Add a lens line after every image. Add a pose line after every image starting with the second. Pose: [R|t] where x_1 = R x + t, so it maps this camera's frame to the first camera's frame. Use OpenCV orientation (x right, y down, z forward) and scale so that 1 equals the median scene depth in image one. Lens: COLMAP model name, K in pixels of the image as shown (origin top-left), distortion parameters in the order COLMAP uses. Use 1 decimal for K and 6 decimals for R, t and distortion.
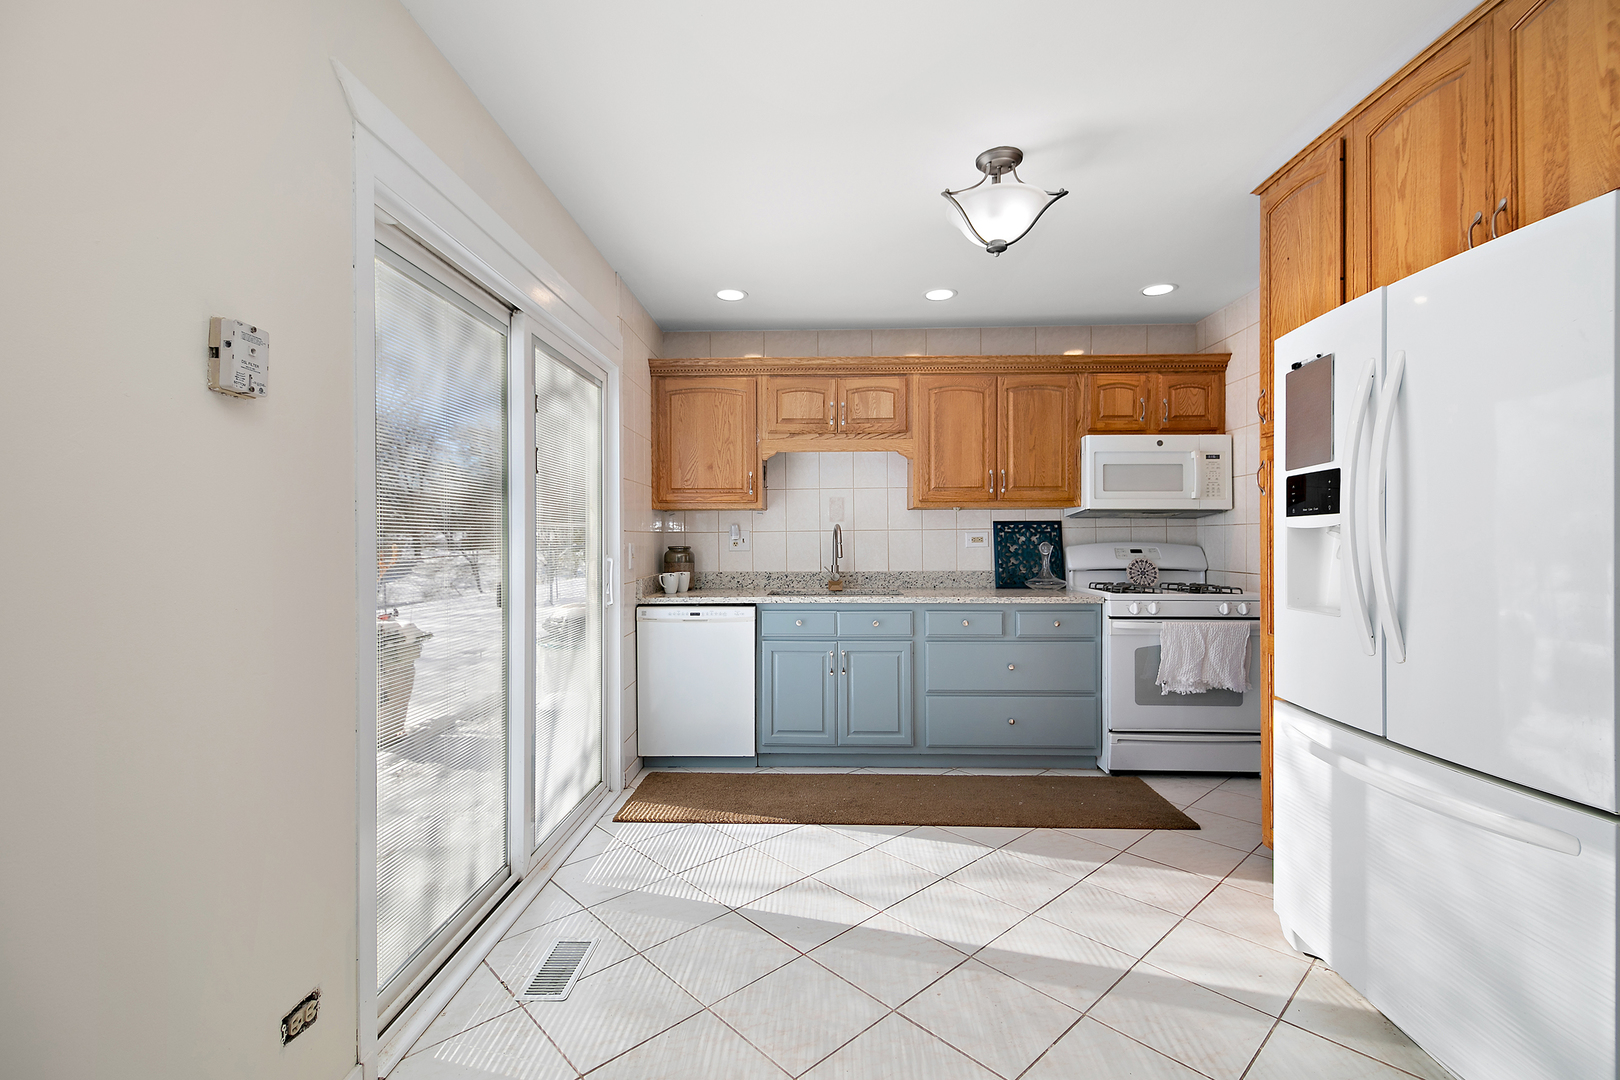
lens RADIAL K [[736.2, 0, 811.8], [0, 736.2, 539.8], [0, 0, 1]] dist [0.002240, -0.002485]
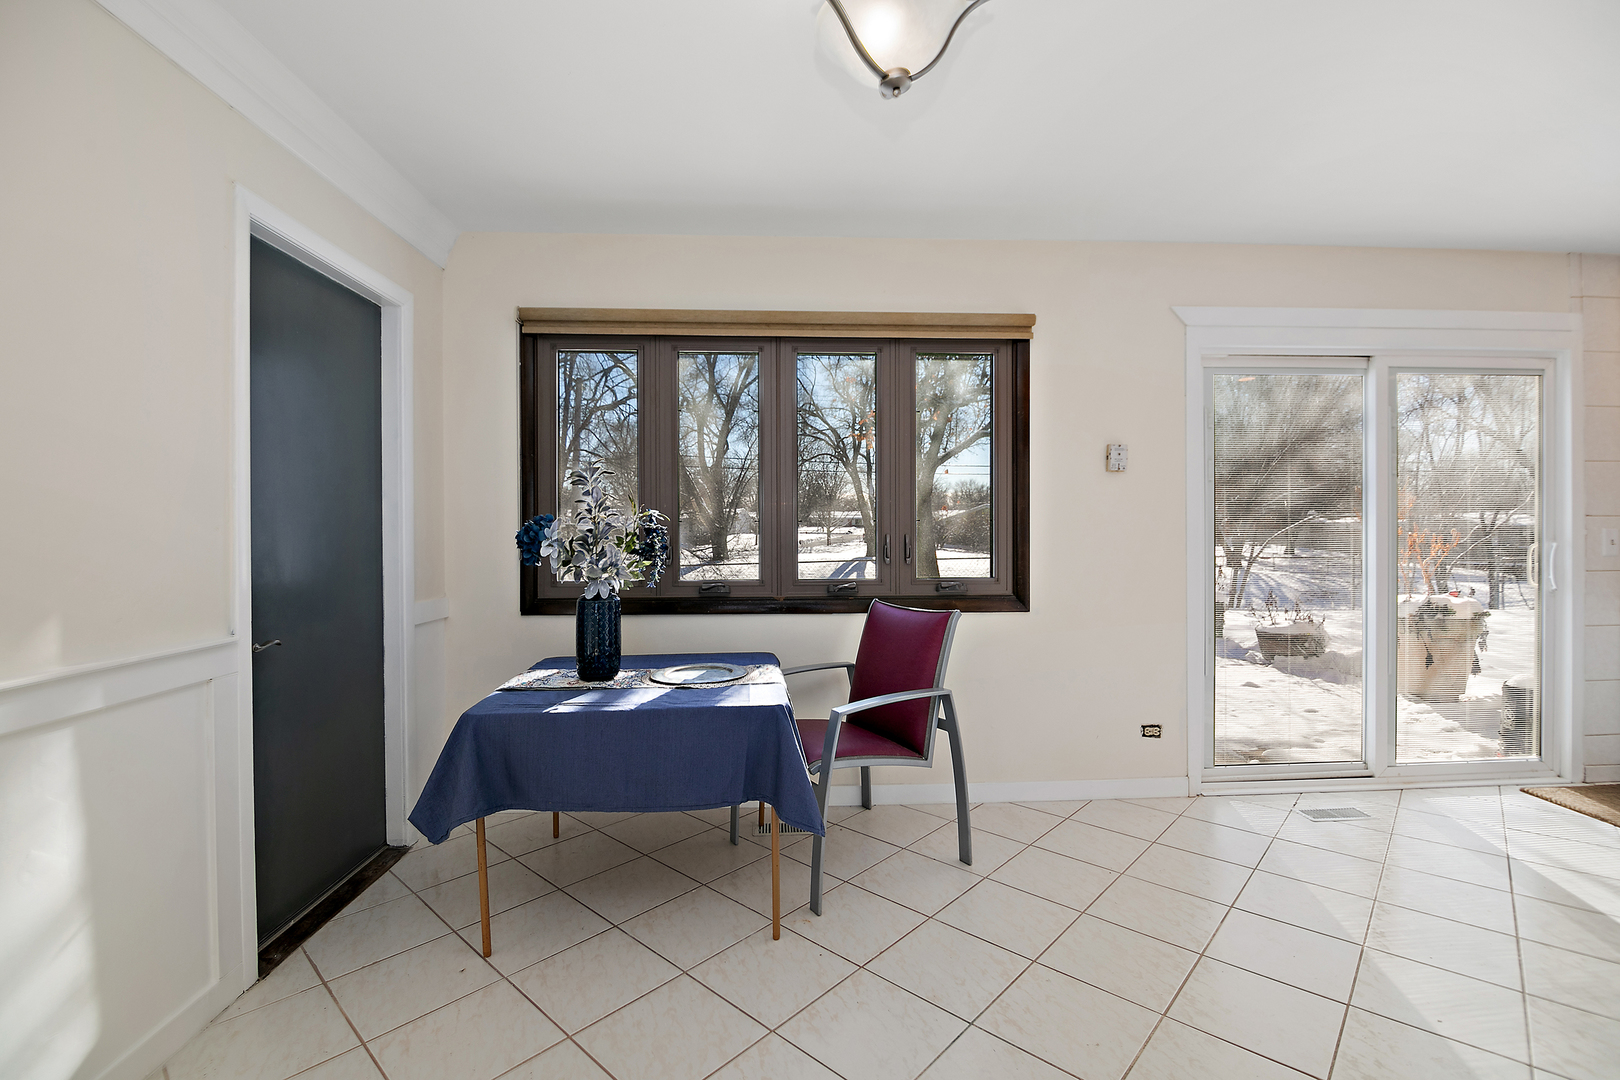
lens RADIAL K [[736.2, 0, 815.1], [0, 736.2, 537.3], [0, 0, 1]] dist [0.002240, -0.002485]
pose [[0.082466, 0.012620, -0.996514, 0.840733], [0.006254, 0.999894, 0.013180, -0.005119], [0.996574, -0.007319, 0.082378, -0.126570]]
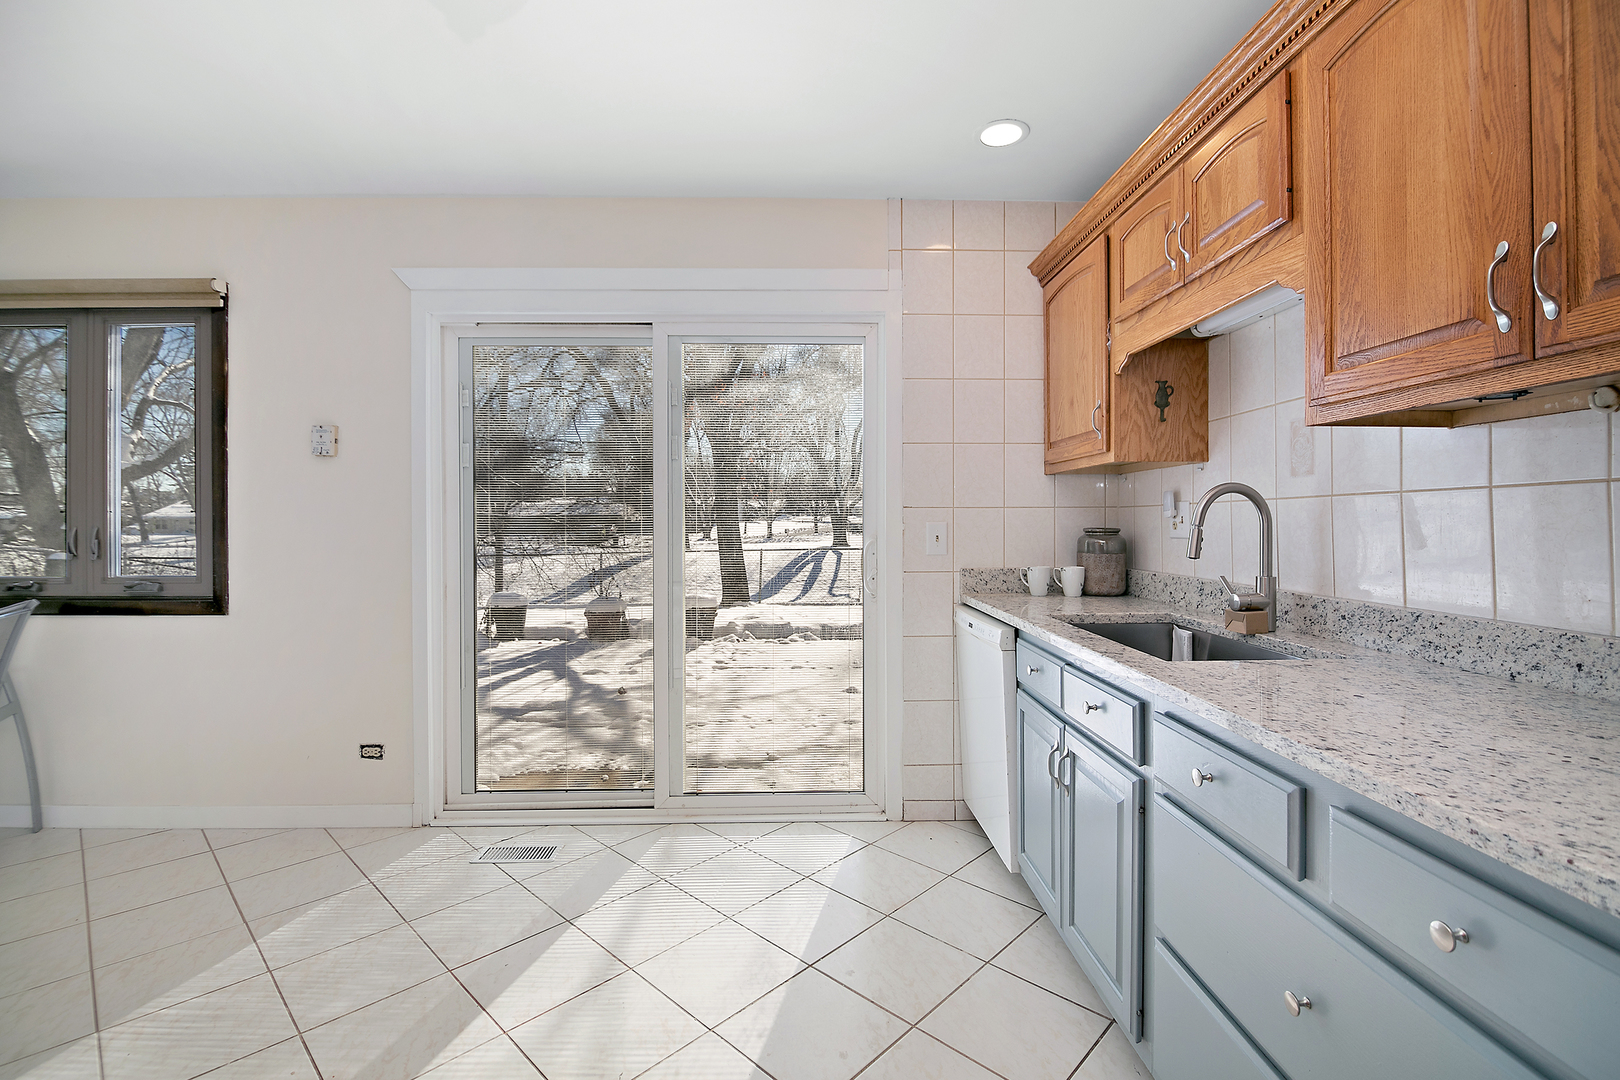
lens RADIAL K [[736.2, 0, 808.2], [0, 736.2, 526.0], [0, 0, 1]] dist [0.002240, -0.002485]
pose [[0.026949, 0.013269, -0.999549, 0.758079], [0.004260, 0.999901, 0.013389, -0.004578], [0.999628, -0.004619, 0.026890, 1.176011]]
